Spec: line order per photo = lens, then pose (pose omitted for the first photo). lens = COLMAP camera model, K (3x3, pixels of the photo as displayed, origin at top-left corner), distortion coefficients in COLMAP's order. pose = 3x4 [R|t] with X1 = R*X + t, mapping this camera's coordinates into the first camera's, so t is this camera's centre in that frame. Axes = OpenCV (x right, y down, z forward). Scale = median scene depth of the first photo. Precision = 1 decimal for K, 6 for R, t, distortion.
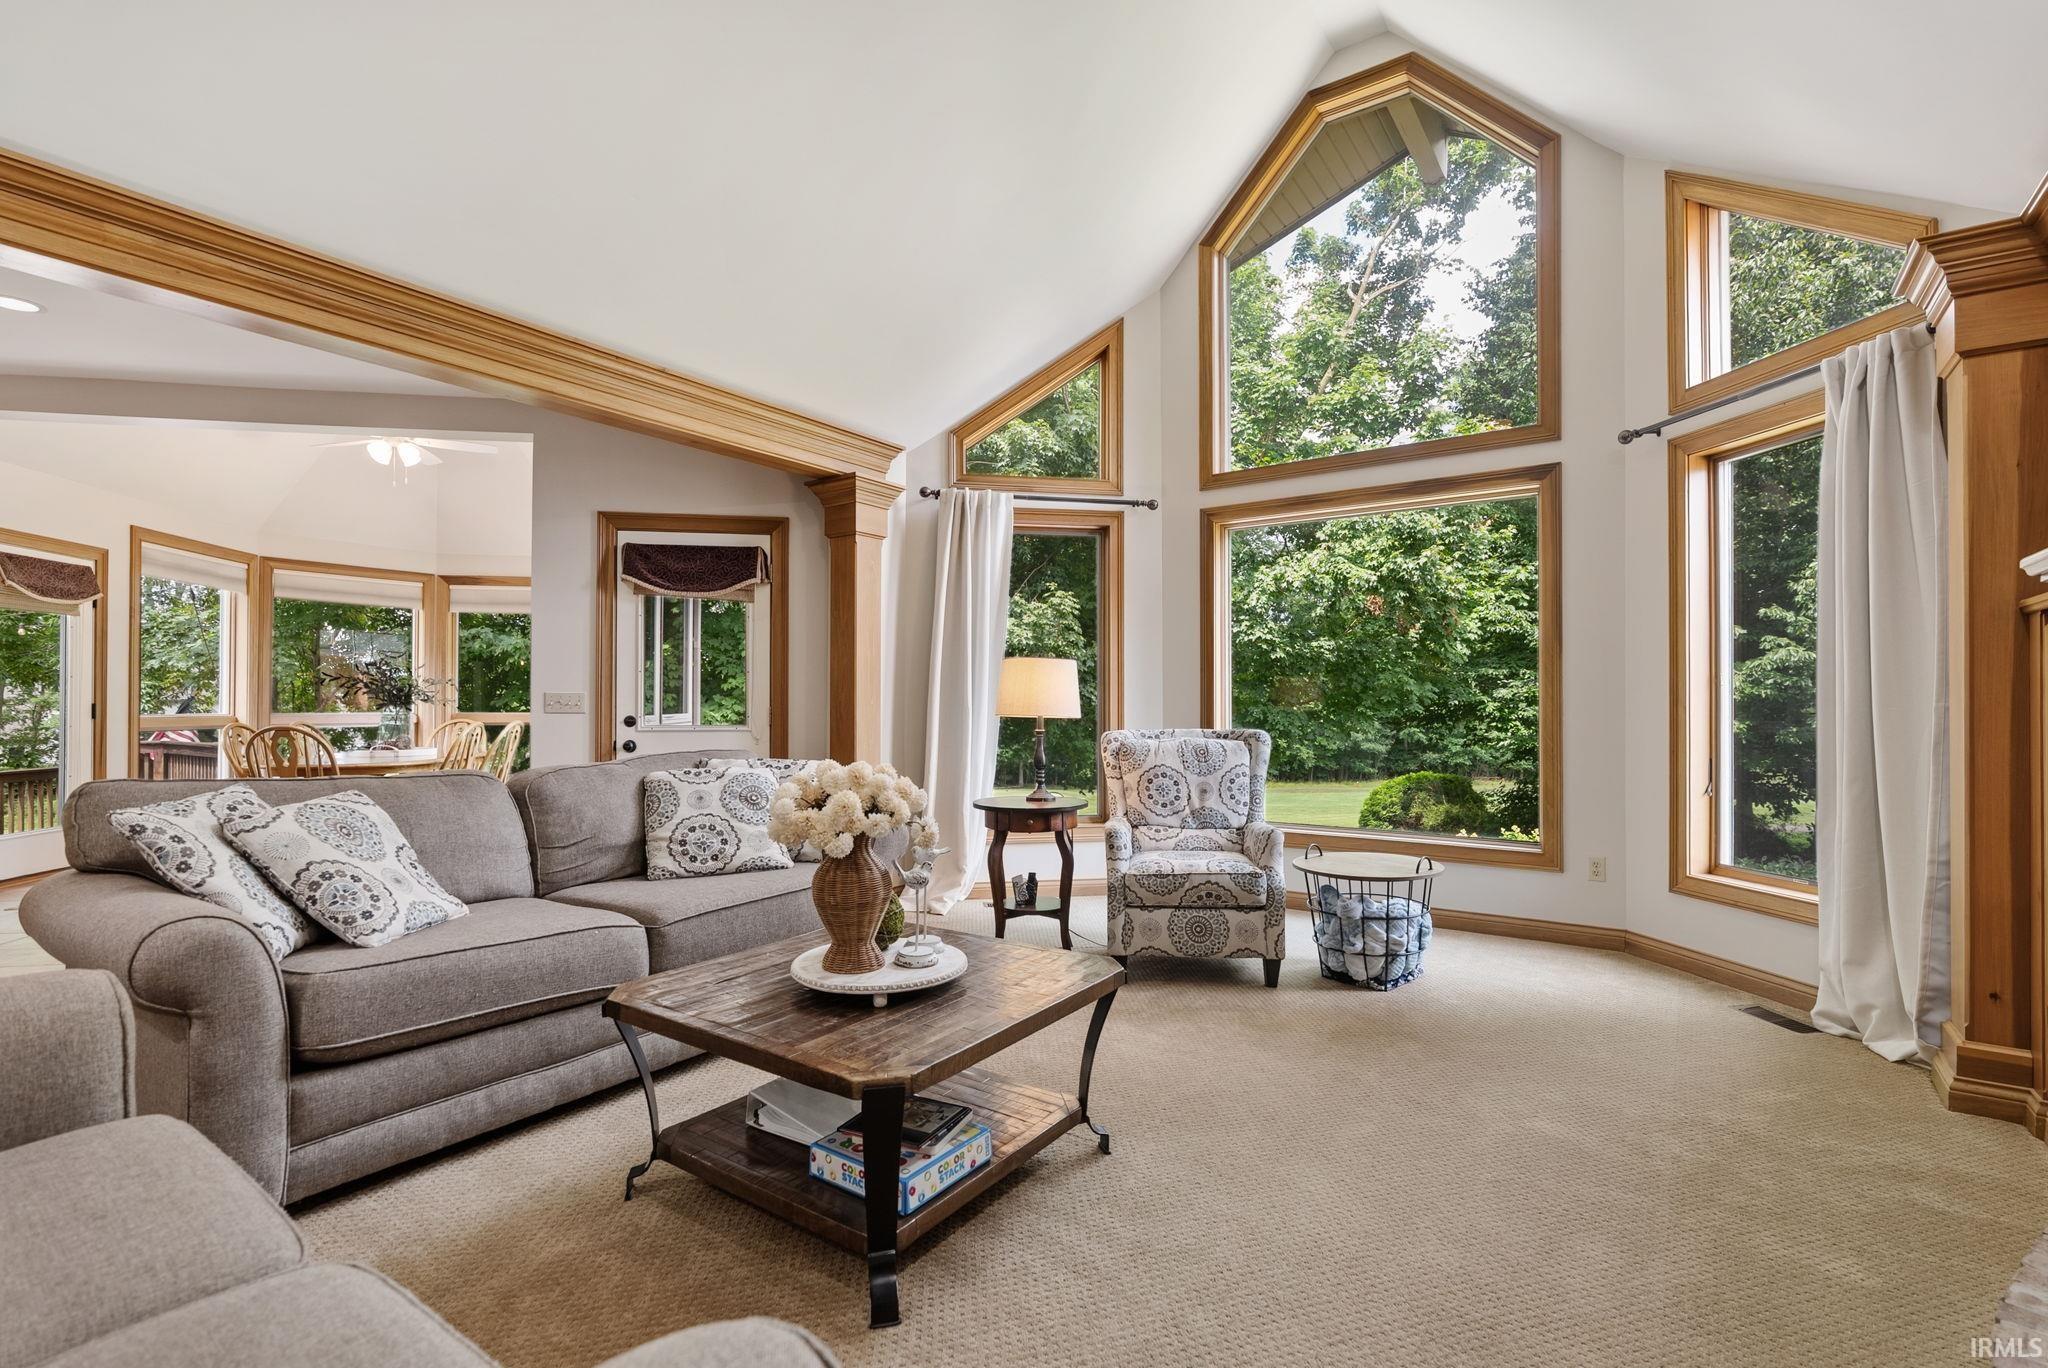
lens RADIAL K [[933.7, 0, 1038.0], [0, 933.7, 691.4], [0, 0, 1]] dist [-0.008220, 0.000472]
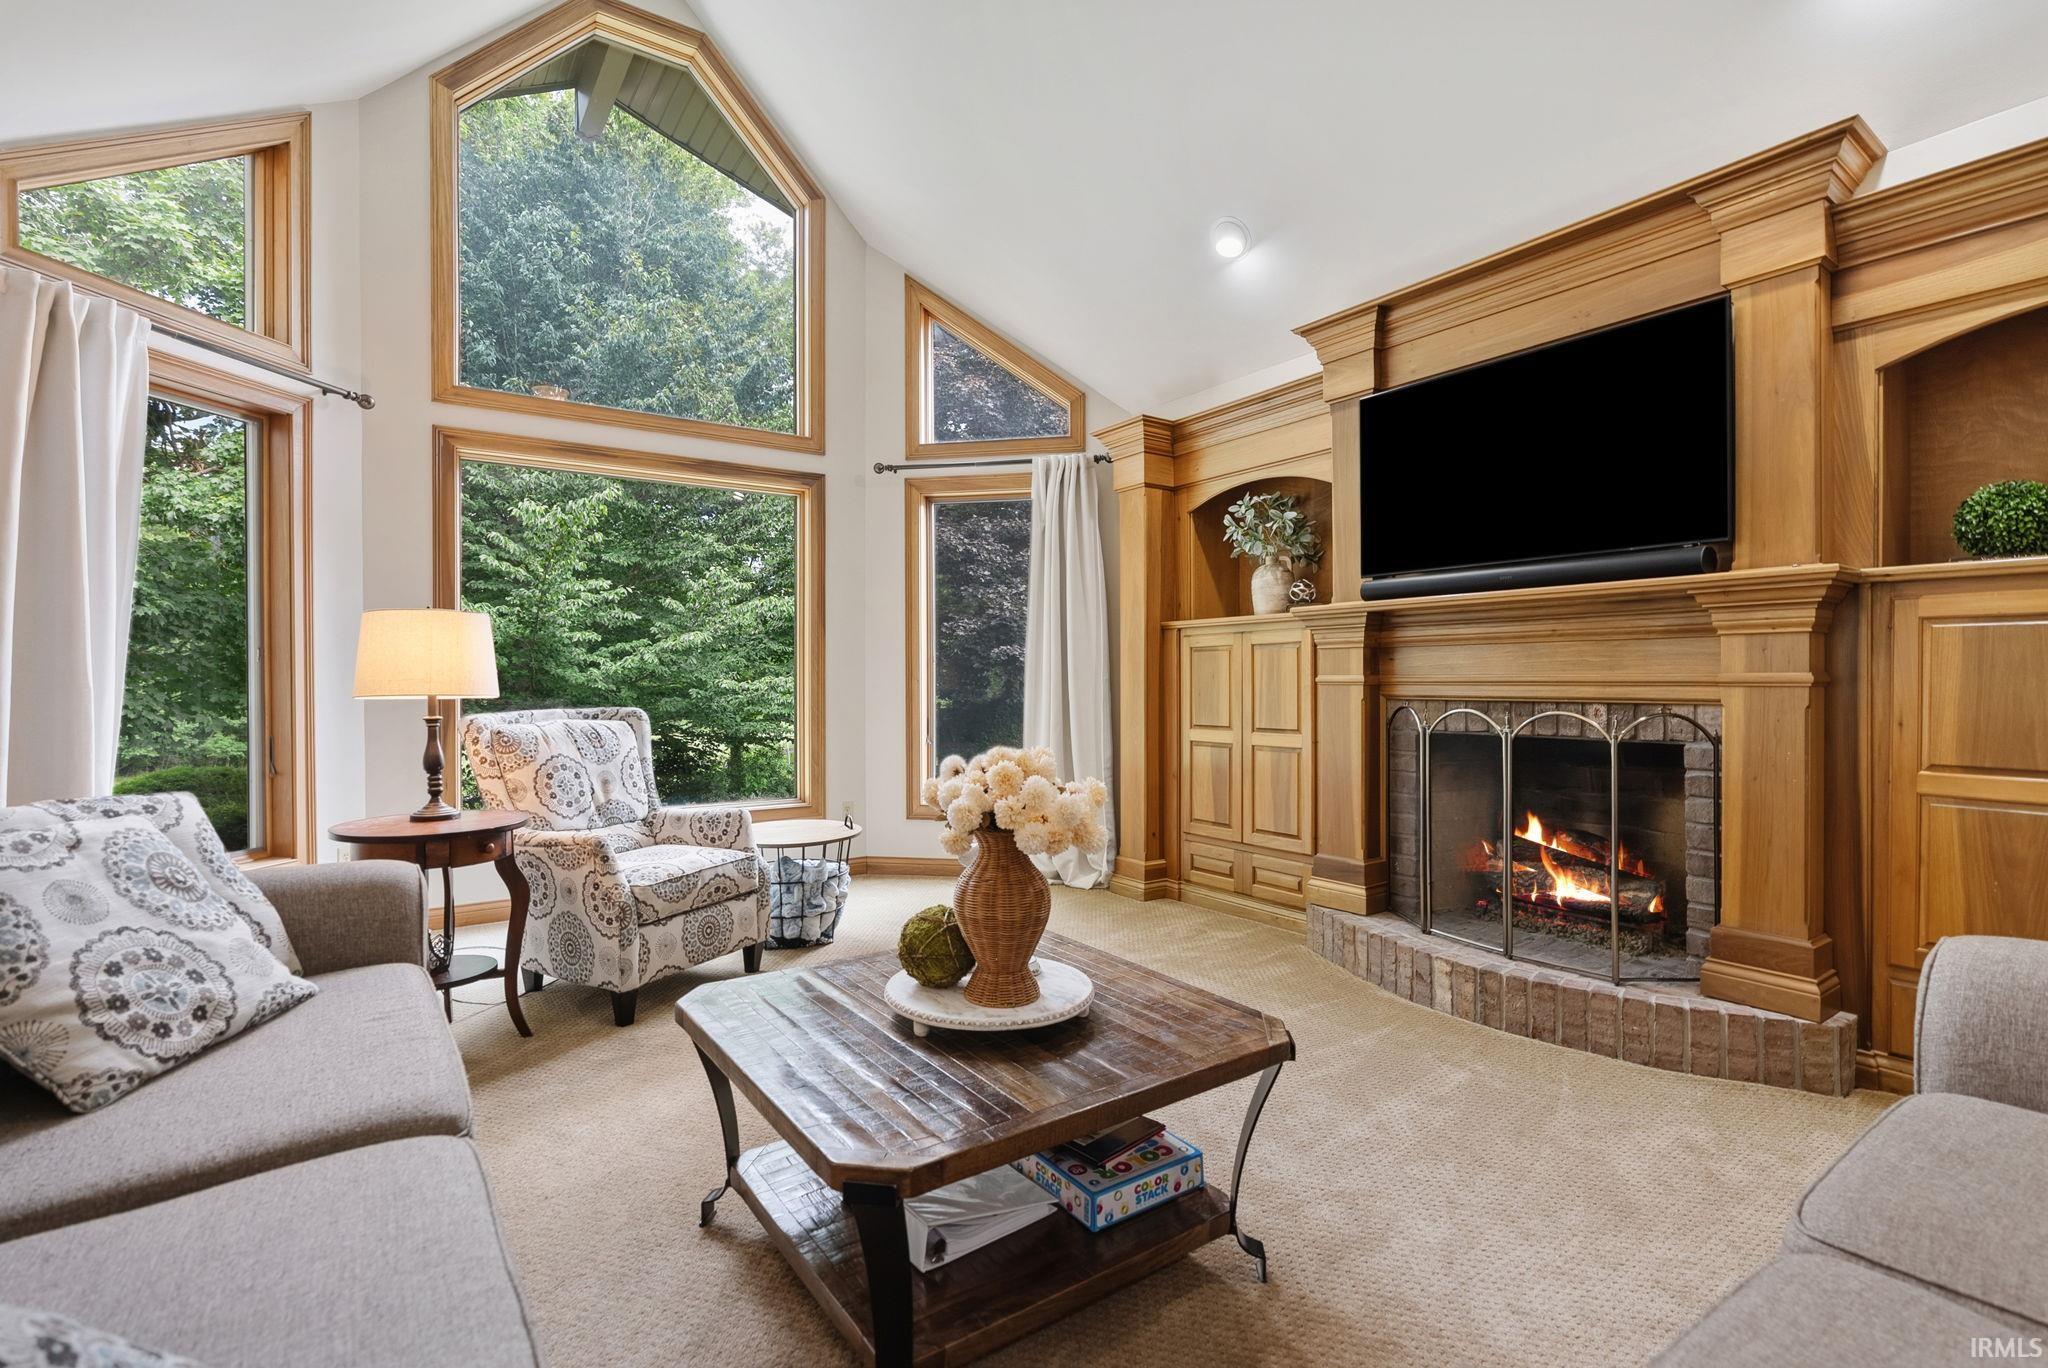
lens RADIAL K [[933.7, 0, 1029.6], [0, 933.7, 683.0], [0, 0, 1]] dist [-0.008220, 0.000472]
pose [[0.342777, -0.005768, 0.939399, -0.558545], [-0.009599, 0.999907, 0.009642, 0.006743], [-0.939368, -0.012323, 0.342690, 0.408756]]
